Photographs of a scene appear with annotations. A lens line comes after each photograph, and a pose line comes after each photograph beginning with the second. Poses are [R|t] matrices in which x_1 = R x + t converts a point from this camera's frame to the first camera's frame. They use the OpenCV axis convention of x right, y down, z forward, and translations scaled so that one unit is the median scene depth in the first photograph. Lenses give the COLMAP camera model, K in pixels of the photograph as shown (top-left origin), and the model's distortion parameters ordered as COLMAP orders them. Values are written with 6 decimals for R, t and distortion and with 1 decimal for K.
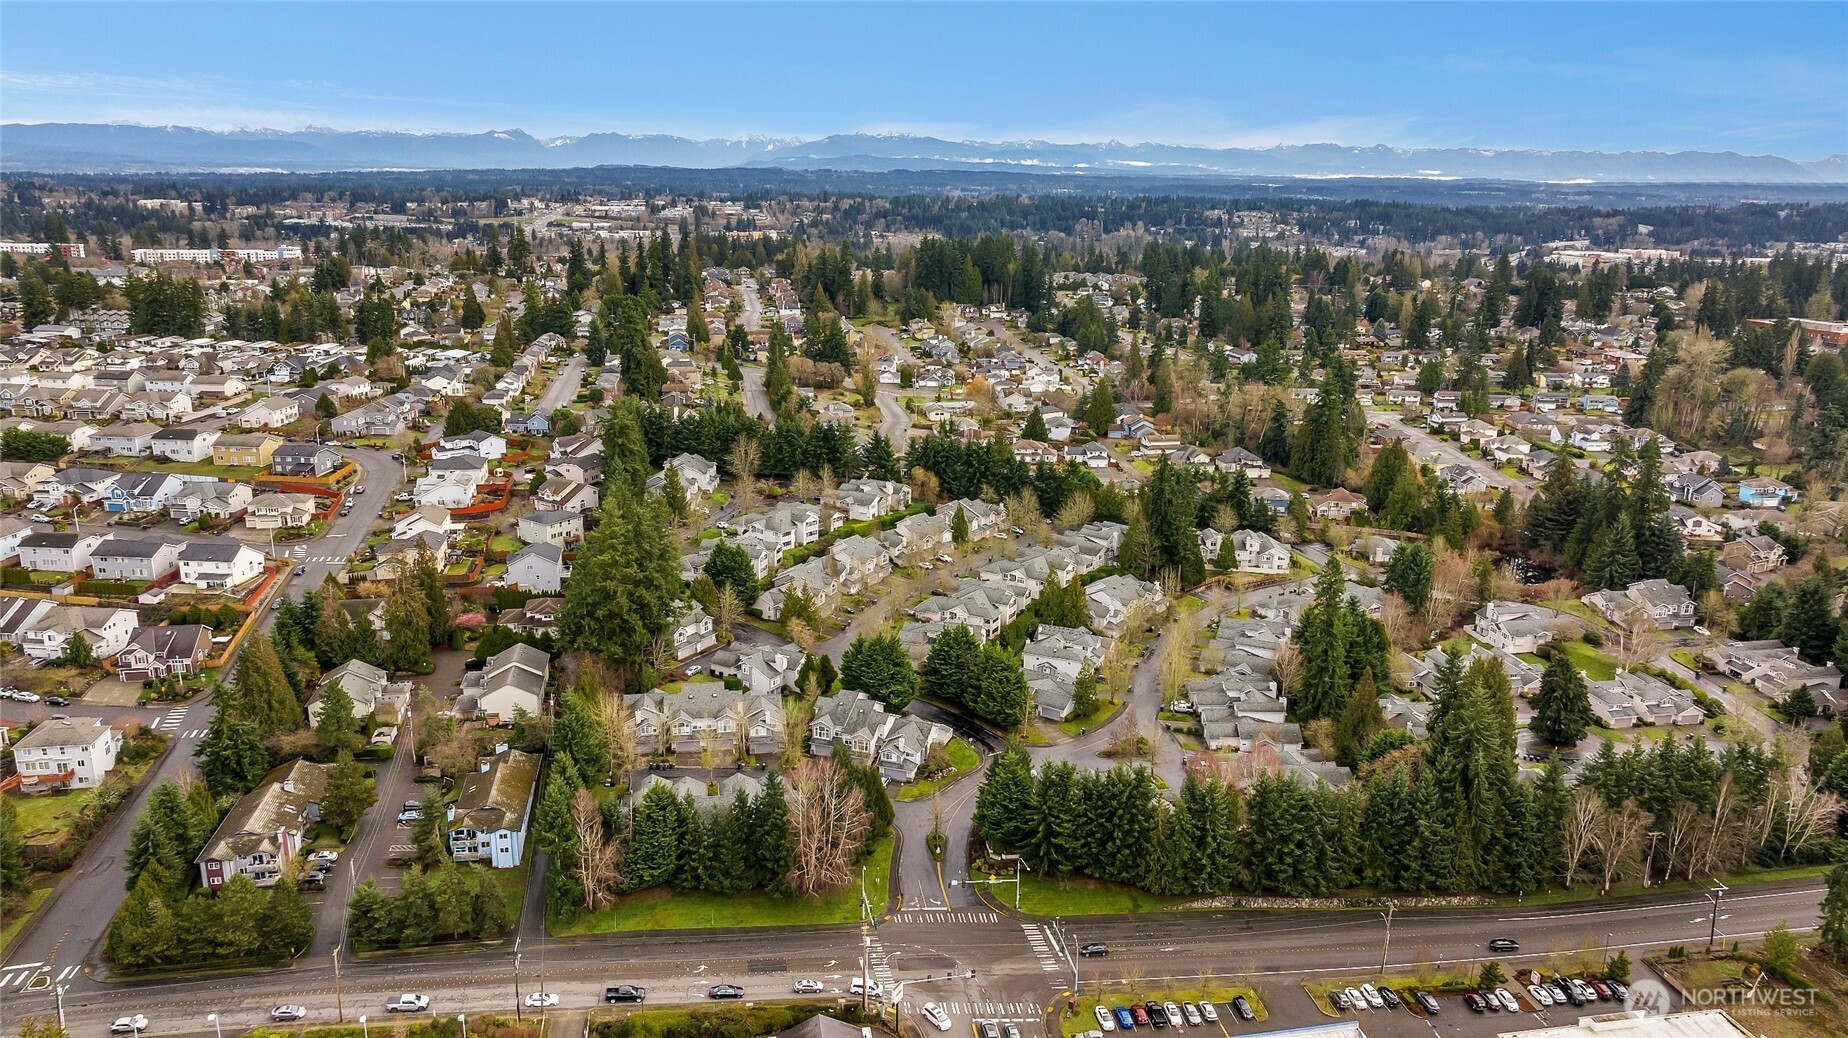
lens RADIAL K [[1324.9, 0, 924.8], [0, 1324.9, 519.7], [0, 0, 1]] dist [-0.002210, 0.005692]
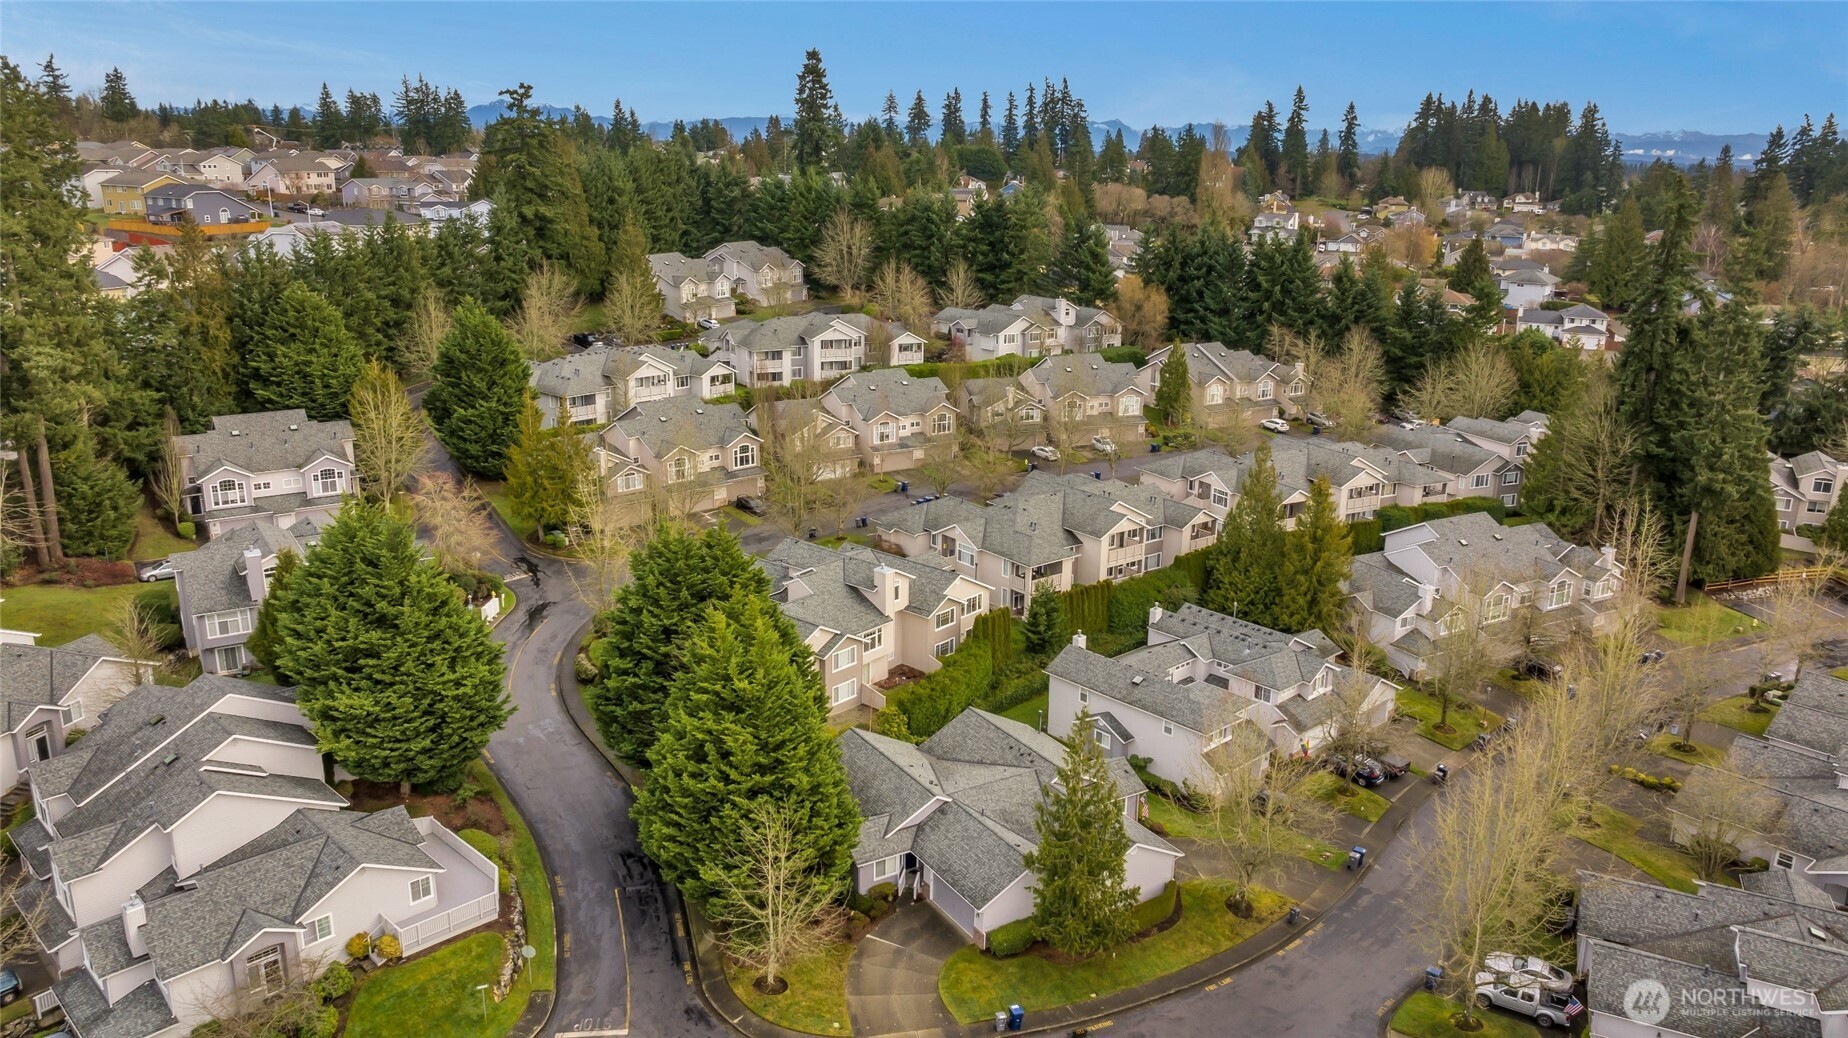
lens RADIAL K [[1324.9, 0, 923.4], [0, 1324.9, 516.9], [0, 0, 1]] dist [-0.002210, 0.005692]
pose [[0.910791, 0.116887, -0.395975, 0.139359], [-0.115138, 0.992947, 0.028275, 0.047315], [0.396487, 0.019839, 0.917826, 0.568471]]
